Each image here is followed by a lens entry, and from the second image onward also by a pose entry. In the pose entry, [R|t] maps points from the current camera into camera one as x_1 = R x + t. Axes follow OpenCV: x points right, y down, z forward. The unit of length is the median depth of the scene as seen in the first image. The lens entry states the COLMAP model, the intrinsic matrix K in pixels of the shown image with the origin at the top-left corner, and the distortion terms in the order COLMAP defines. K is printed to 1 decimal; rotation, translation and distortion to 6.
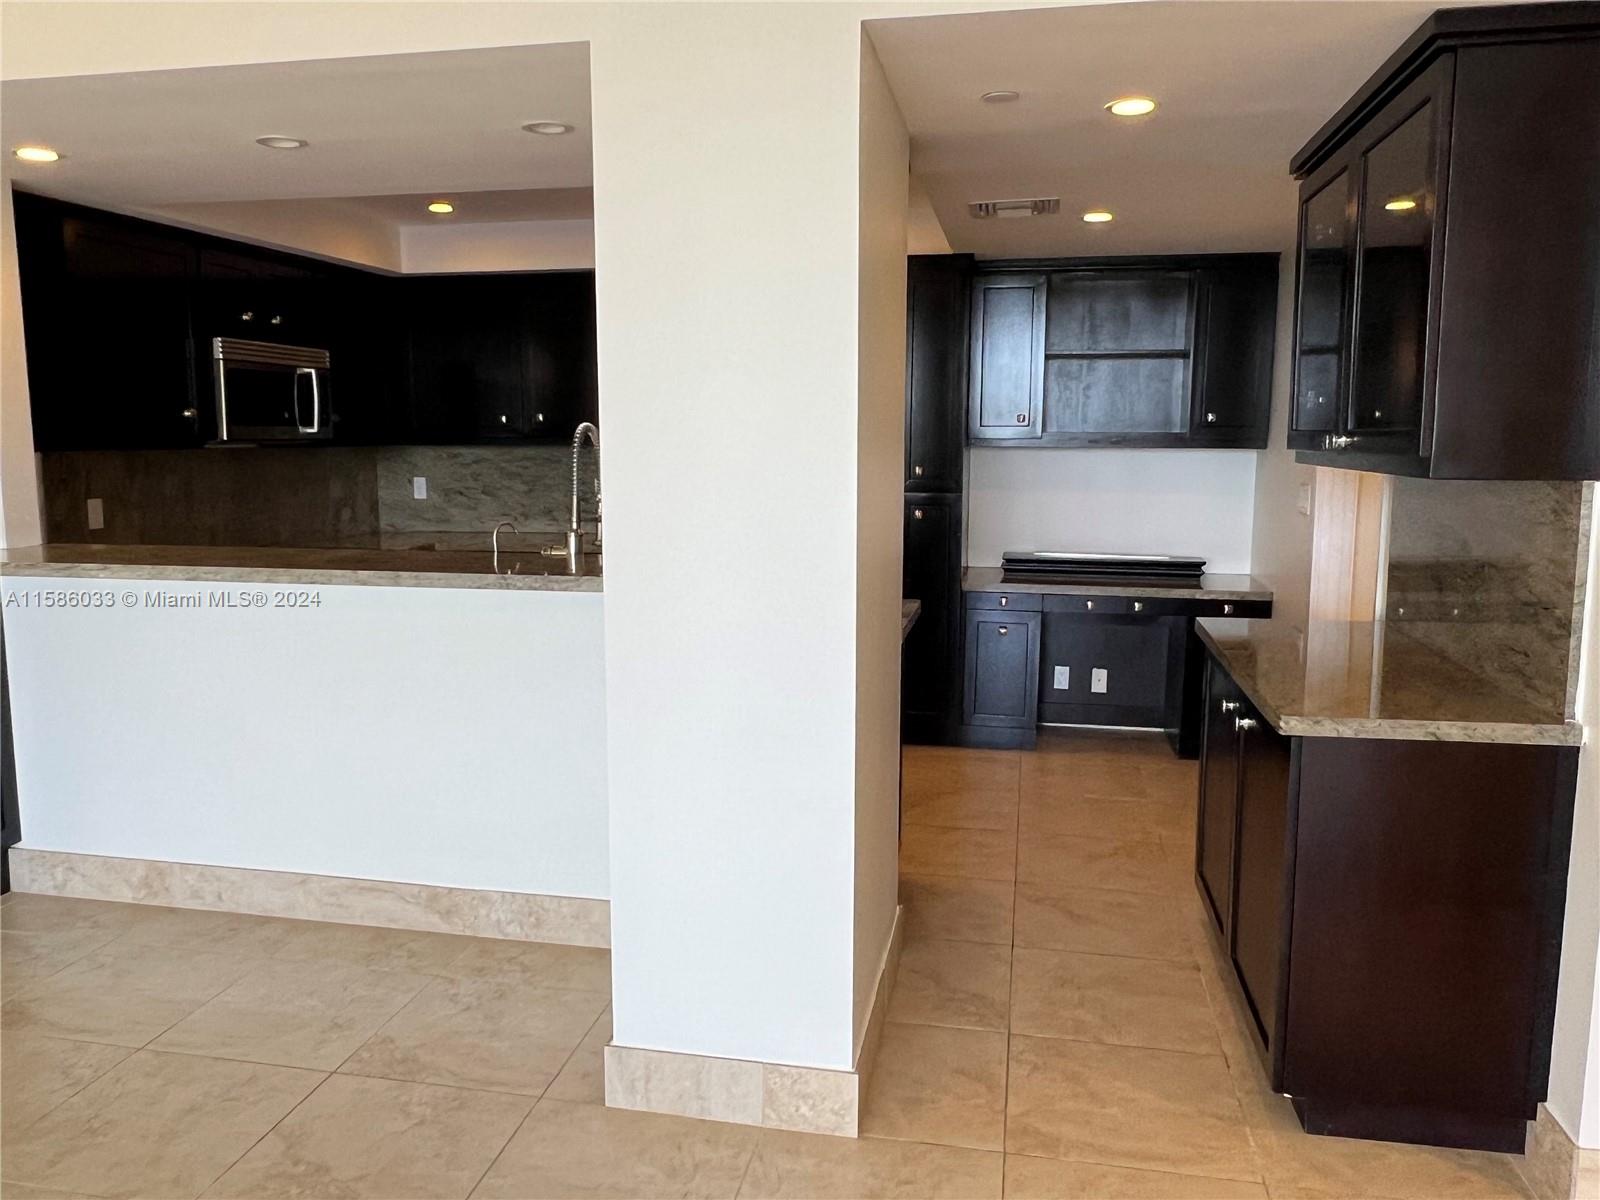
lens RADIAL K [[1187.0, 0, 785.2], [0, 1187.0, 595.6], [0, 0, 1]] dist [0.009001, -0.023578]
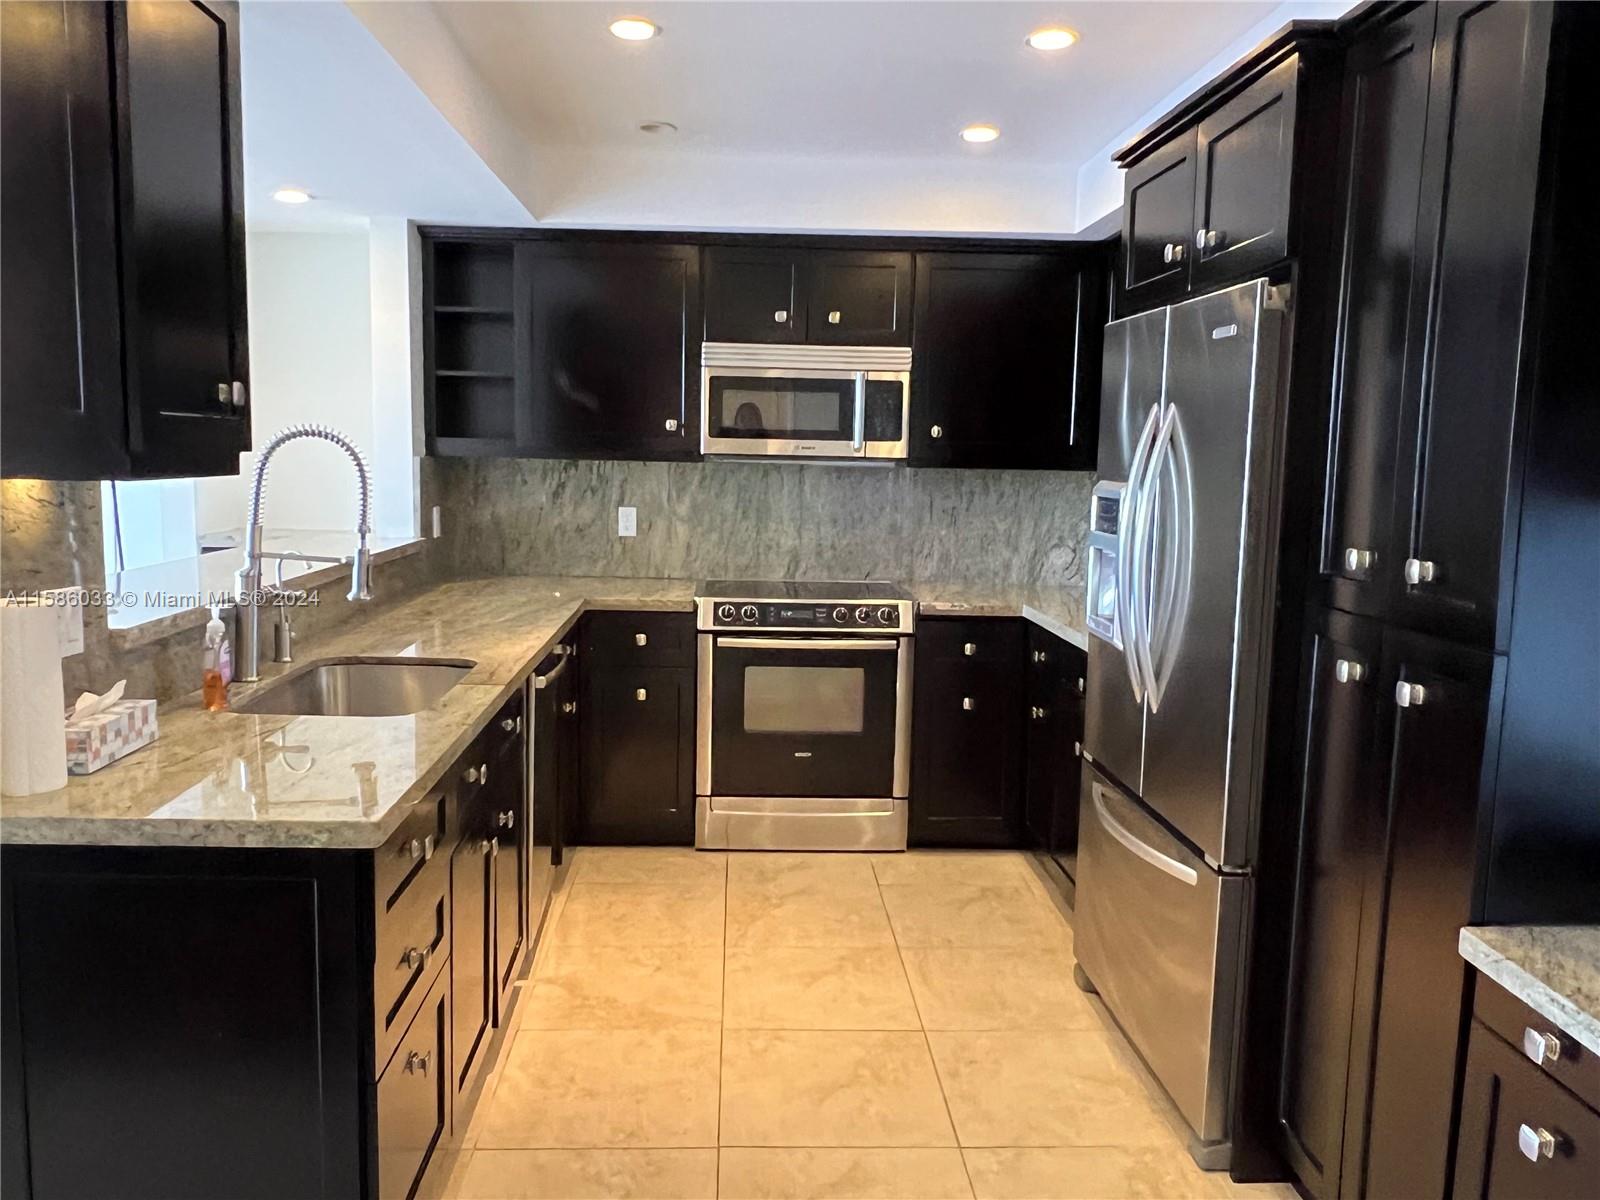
lens RADIAL K [[1187.0, 0, 796.7], [0, 1187.0, 593.8], [0, 0, 1]] dist [0.009001, -0.023578]
pose [[0.236934, 0.123771, -0.963609, 0.460647], [-0.150977, 0.984493, 0.089331, -0.121759], [0.959723, 0.124318, 0.251946, 0.884192]]
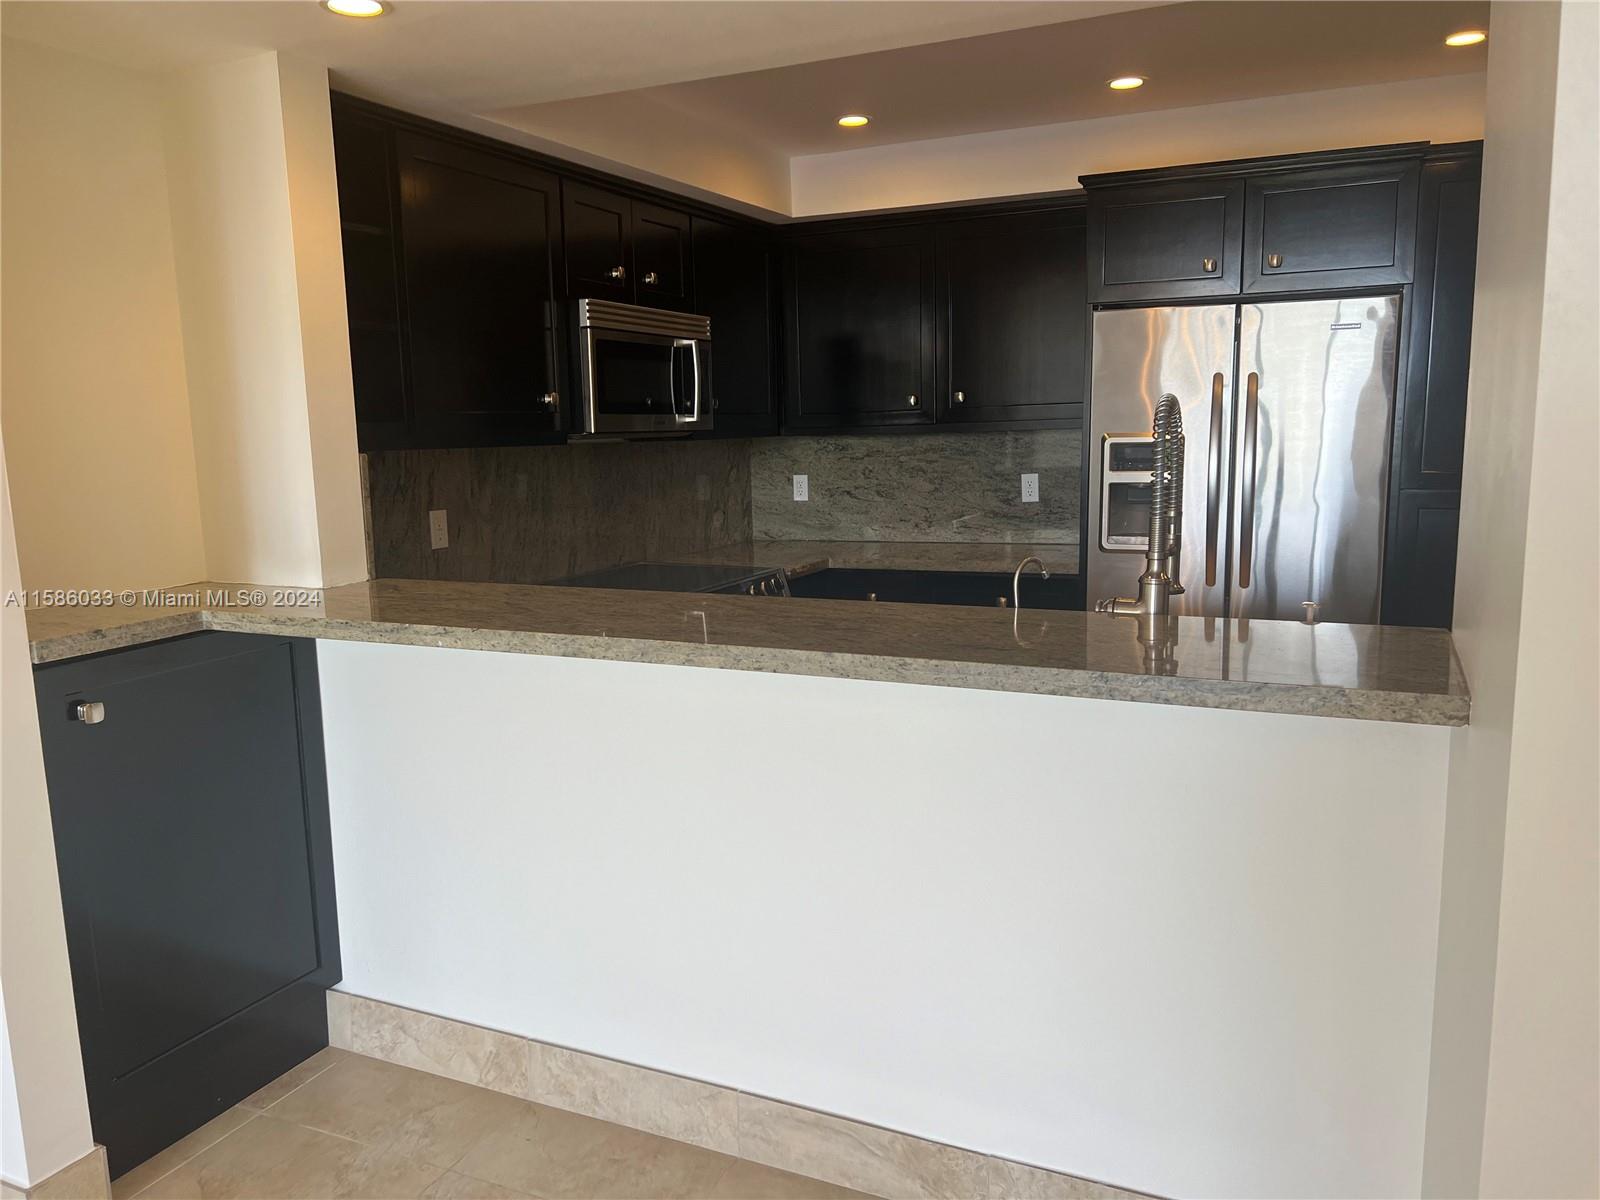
lens RADIAL K [[1187.0, 0, 808.2], [0, 1187.0, 602.4], [0, 0, 1]] dist [0.009001, -0.023578]
pose [[0.973259, 0.016192, -0.229140, -0.162178], [-0.012229, 0.999750, 0.018704, -0.038422], [0.229386, -0.015401, 0.973214, 0.290634]]
